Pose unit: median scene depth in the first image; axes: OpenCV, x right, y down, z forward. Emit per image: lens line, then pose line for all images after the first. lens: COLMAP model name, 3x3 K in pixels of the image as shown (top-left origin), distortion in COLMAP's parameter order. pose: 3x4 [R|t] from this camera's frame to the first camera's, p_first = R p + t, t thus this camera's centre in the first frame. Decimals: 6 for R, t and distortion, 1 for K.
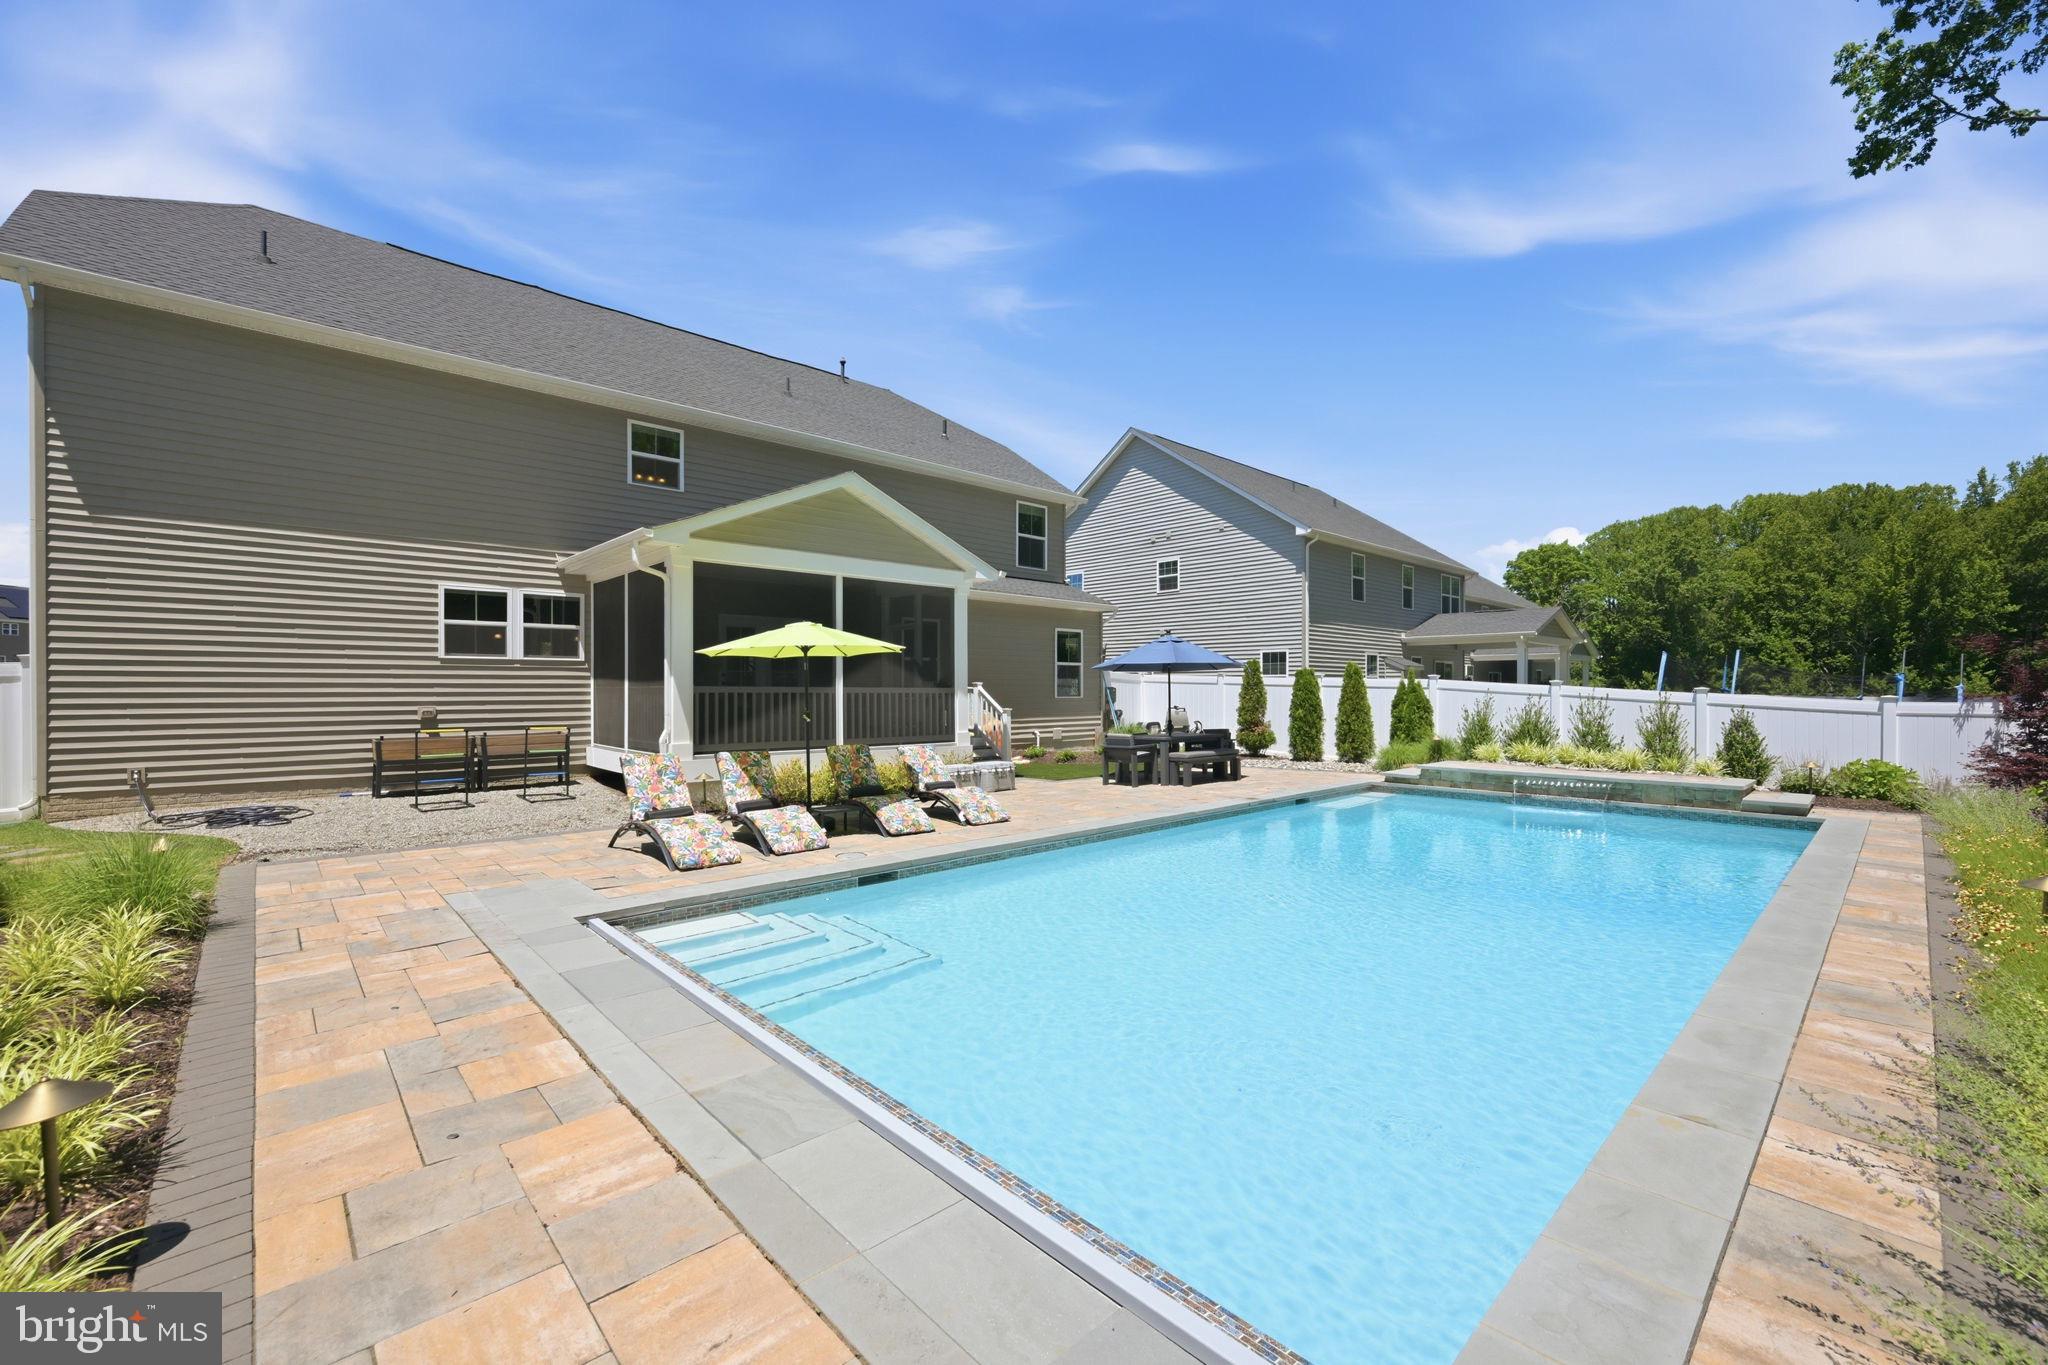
lens RADIAL K [[809.0, 0, 1023.8], [0, 809.0, 688.2], [0, 0, 1]] dist [-0.003939, 0.001009]
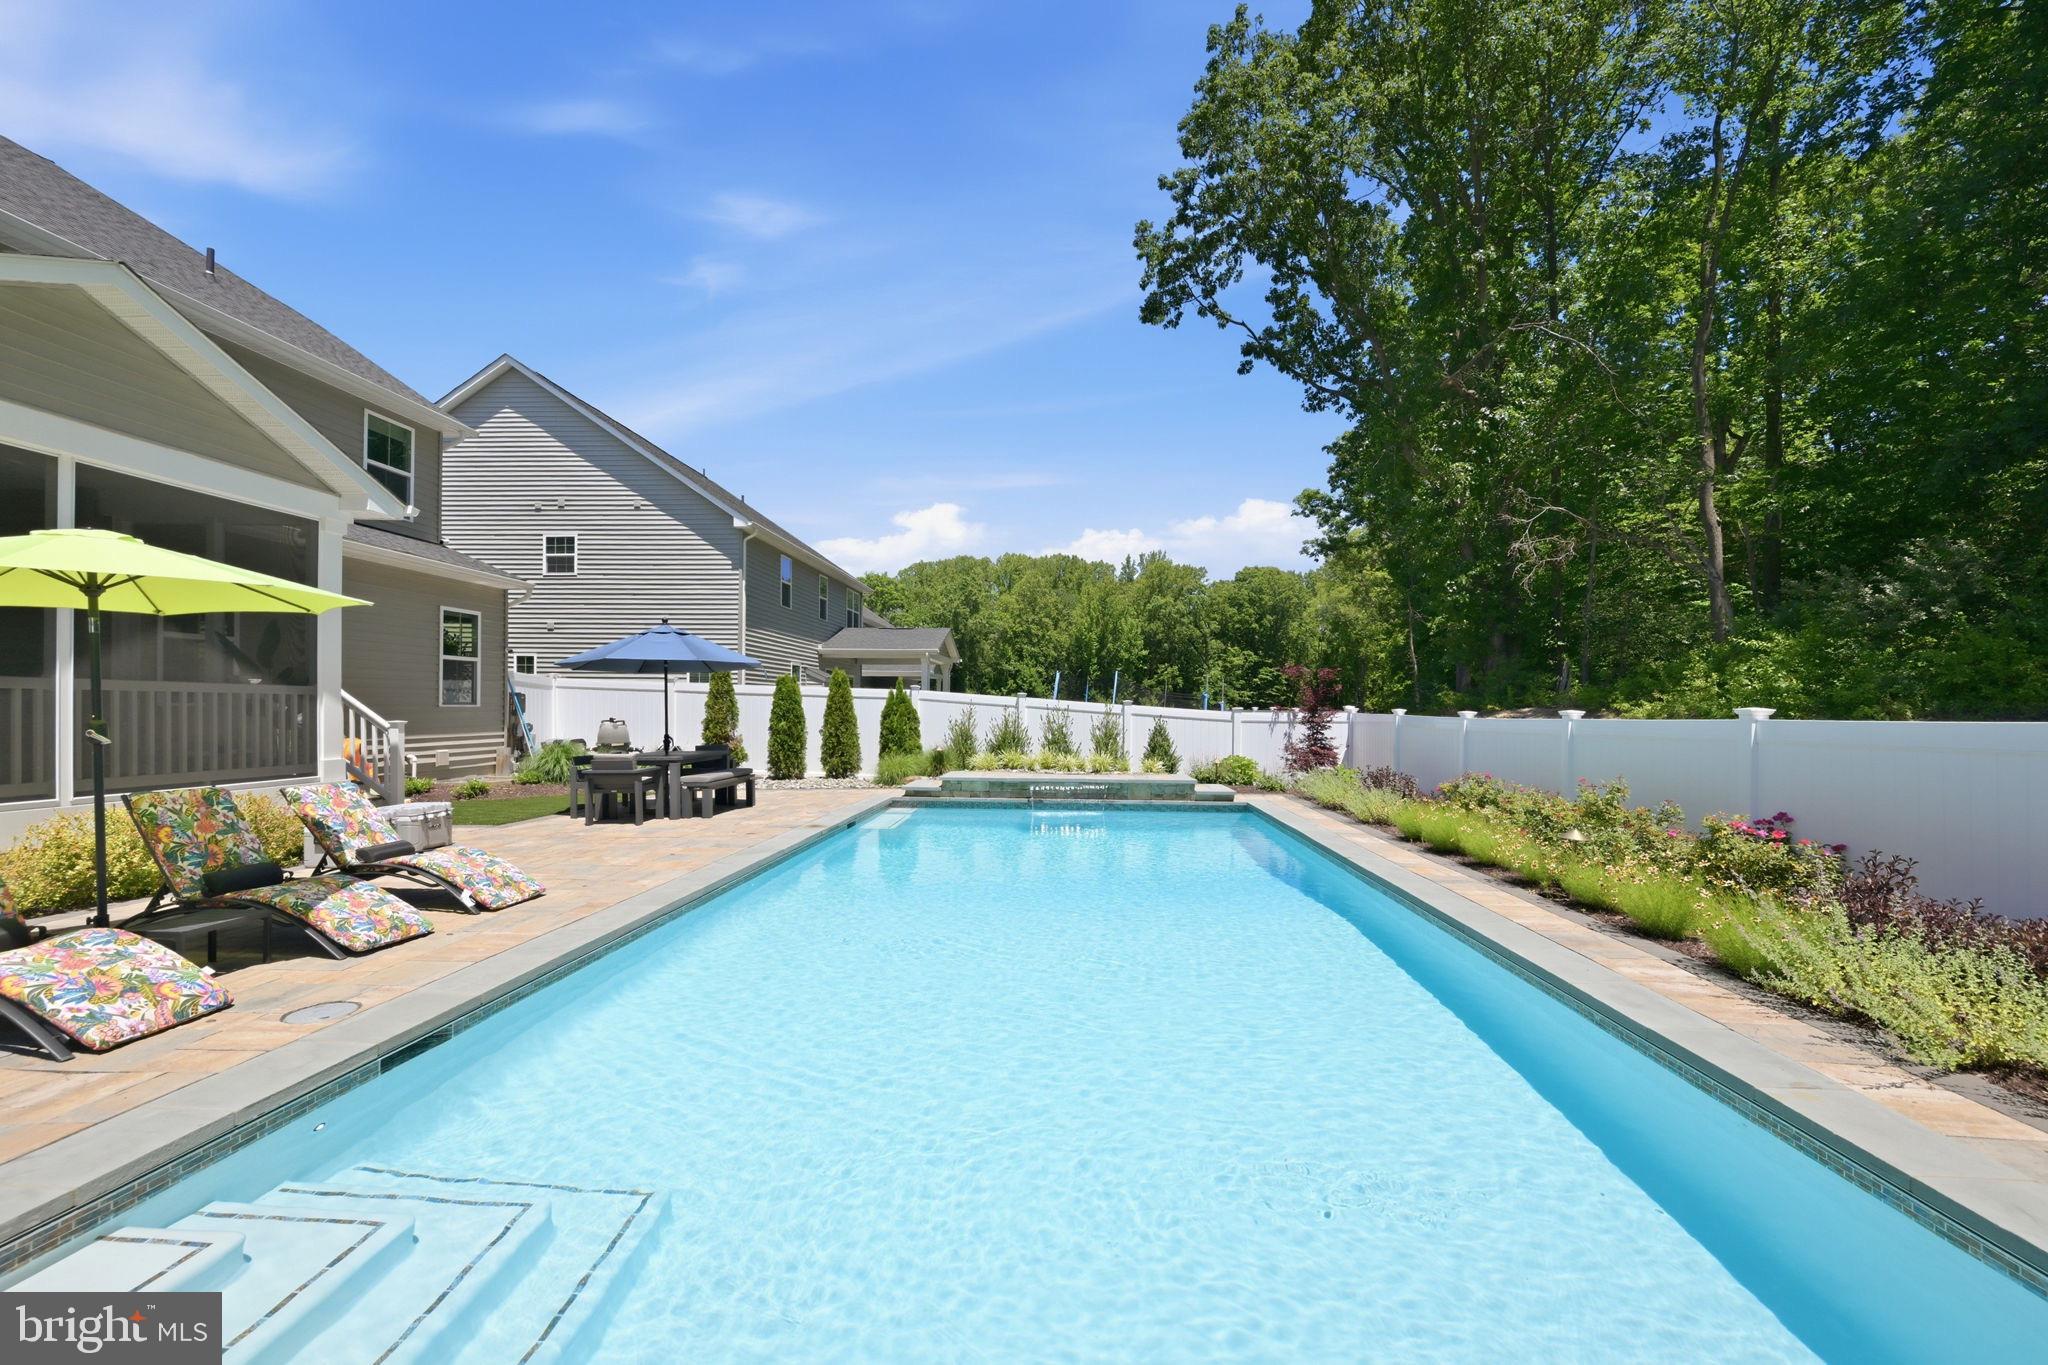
lens RADIAL K [[857.0, 0, 1015.0], [0, 857.0, 697.0], [0, 0, 1]] dist [0.000720, 0.000781]
pose [[0.729256, 0.014841, 0.684080, -0.106970], [-0.010398, 0.999890, -0.010608, 0.006746], [-0.684162, 0.000623, 0.729330, 0.133610]]
